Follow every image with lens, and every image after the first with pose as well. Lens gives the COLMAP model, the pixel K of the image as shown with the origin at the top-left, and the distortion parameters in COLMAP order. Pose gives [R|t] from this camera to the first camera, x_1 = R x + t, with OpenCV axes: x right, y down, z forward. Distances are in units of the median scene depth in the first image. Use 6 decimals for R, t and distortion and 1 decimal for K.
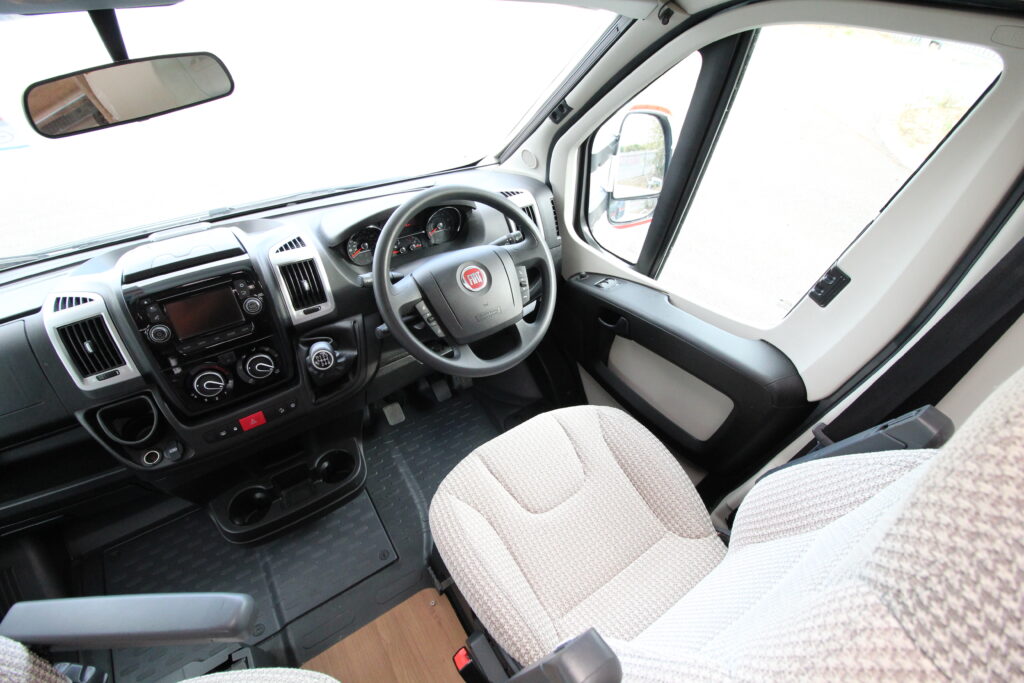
lens RADIAL K [[477.4, 0, 516.9], [0, 477.4, 338.6], [0, 0, 1]] dist [-0.002587, -0.012275]
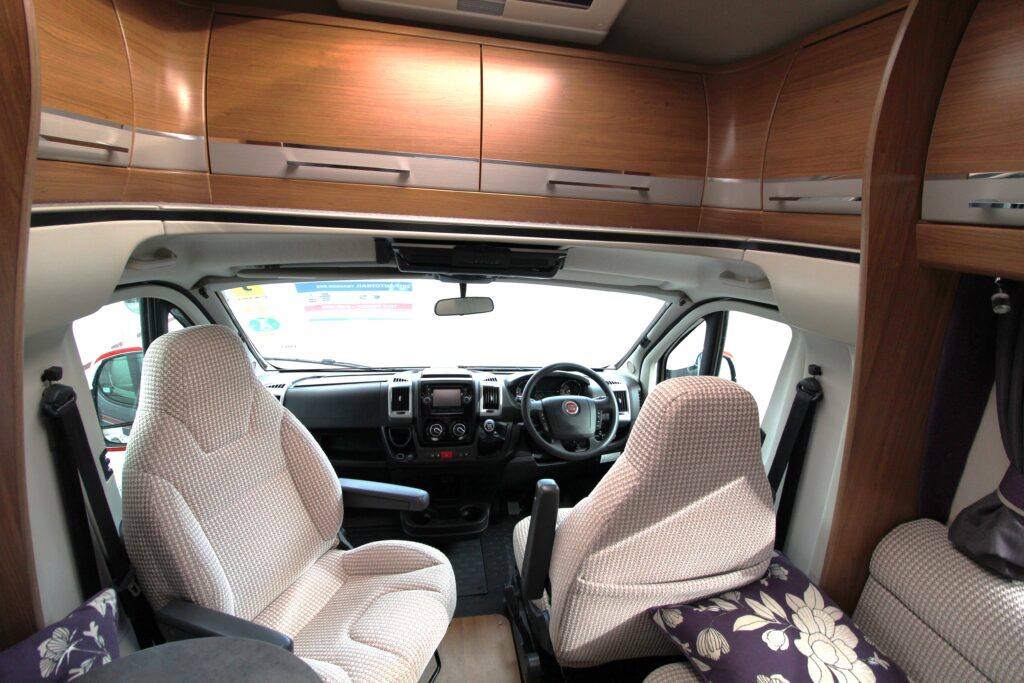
lens RADIAL K [[477.4, 0, 516.9], [0, 477.4, 338.6], [0, 0, 1]] dist [-0.002587, -0.012275]
pose [[0.917319, 0.122333, -0.378894, 0.381012], [-0.283444, 0.868960, -0.405670, 0.447650], [0.279617, 0.479524, 0.831788, -0.753518]]
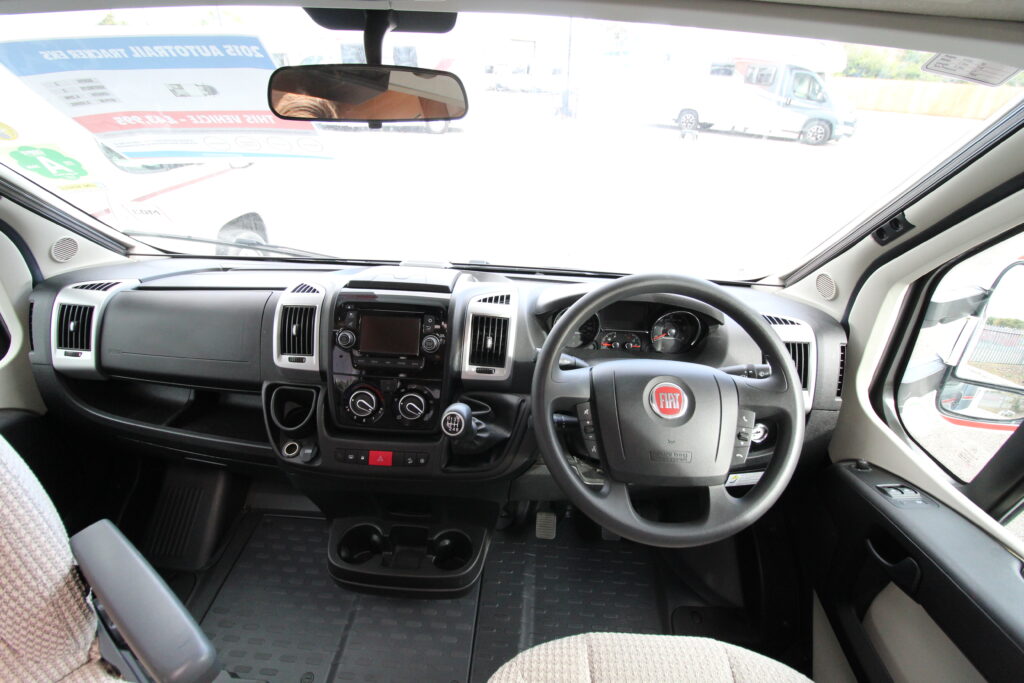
lens RADIAL K [[473.6, 0, 516.7], [0, 473.6, 336.6], [0, 0, 1]] dist [-0.003479, -0.011749]
pose [[0.798497, 0.282984, -0.531341, 0.072274], [-0.401519, 0.907978, -0.119826, -0.034480], [0.448537, 0.309025, 0.838641, 0.260713]]
